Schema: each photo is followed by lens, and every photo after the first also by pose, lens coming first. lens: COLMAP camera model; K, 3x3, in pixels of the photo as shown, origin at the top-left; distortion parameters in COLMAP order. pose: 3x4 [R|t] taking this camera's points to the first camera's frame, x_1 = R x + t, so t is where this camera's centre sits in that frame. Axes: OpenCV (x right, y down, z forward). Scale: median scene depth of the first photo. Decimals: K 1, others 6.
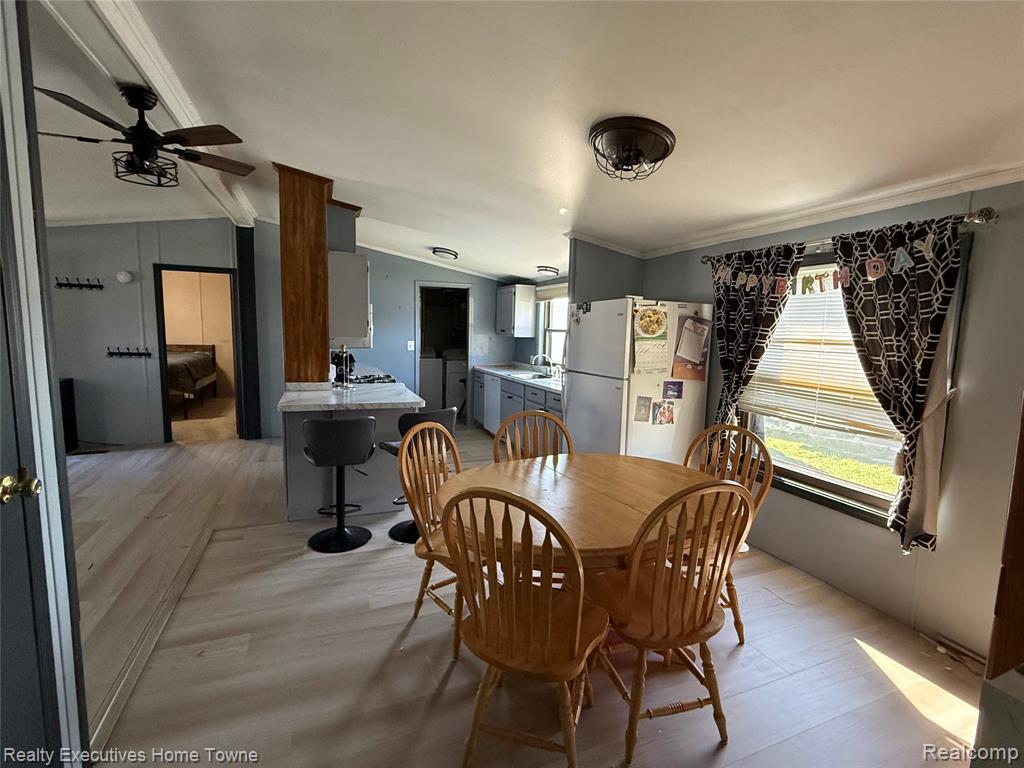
lens RADIAL K [[465.3, 0, 509.8], [0, 465.3, 382.4], [0, 0, 1]] dist [-0.000503, -0.000212]
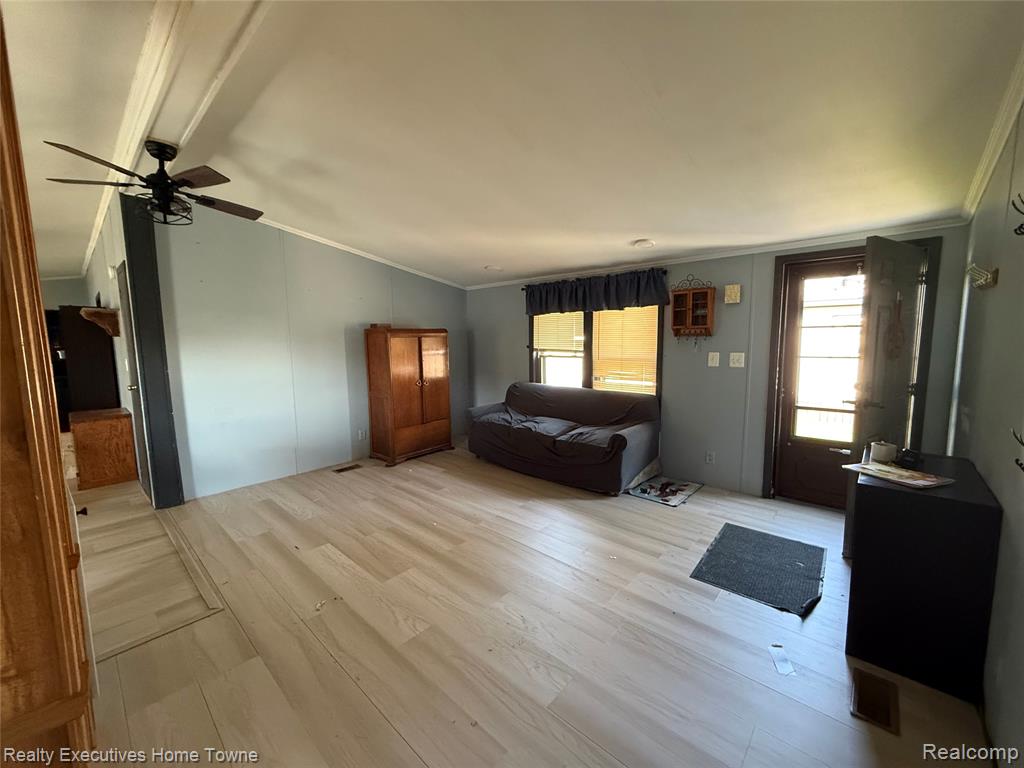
lens RADIAL K [[408.0, 0, 507.4], [0, 408.0, 382.9], [0, 0, 1]] dist [-0.000425, -0.000064]
pose [[-0.902959, 0.031665, -0.428558, -0.494032], [-0.061287, 0.977598, 0.201361, -0.127896], [0.425333, 0.208086, -0.880790, 1.058528]]
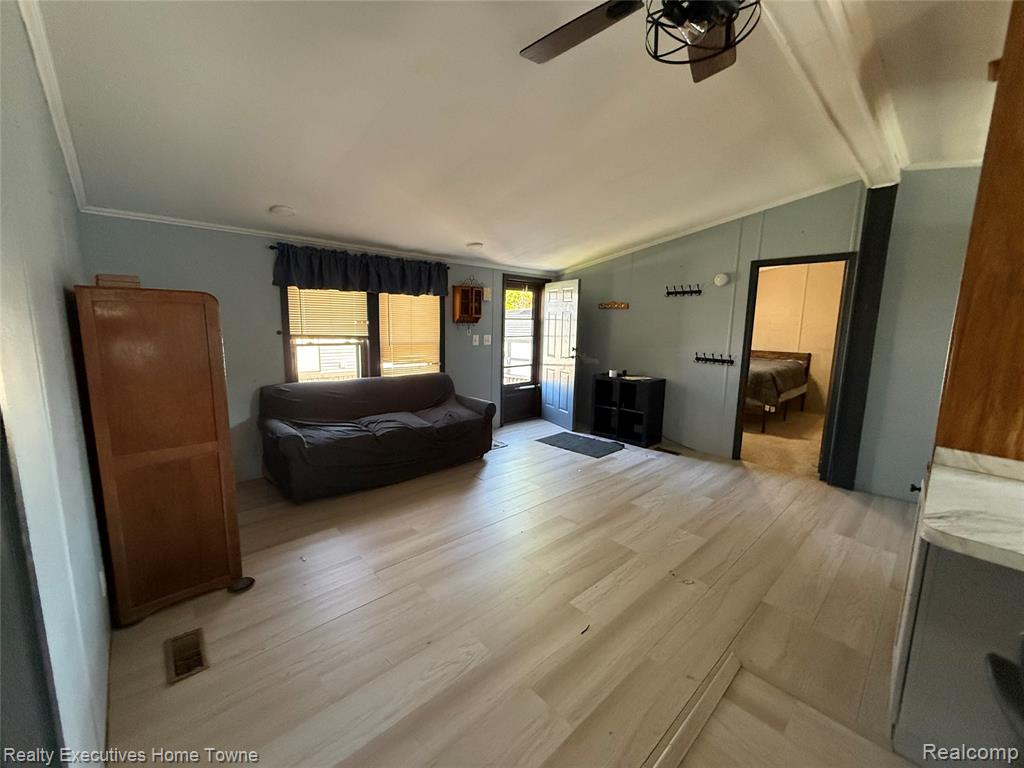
lens RADIAL K [[408.0, 0, 507.4], [0, 408.0, 382.9], [0, 0, 1]] dist [-0.000425, -0.000064]
pose [[0.351727, 0.117487, -0.928701, -0.180251], [-0.115919, 0.989923, 0.081330, -0.033977], [0.928898, 0.079048, 0.361801, 0.304844]]
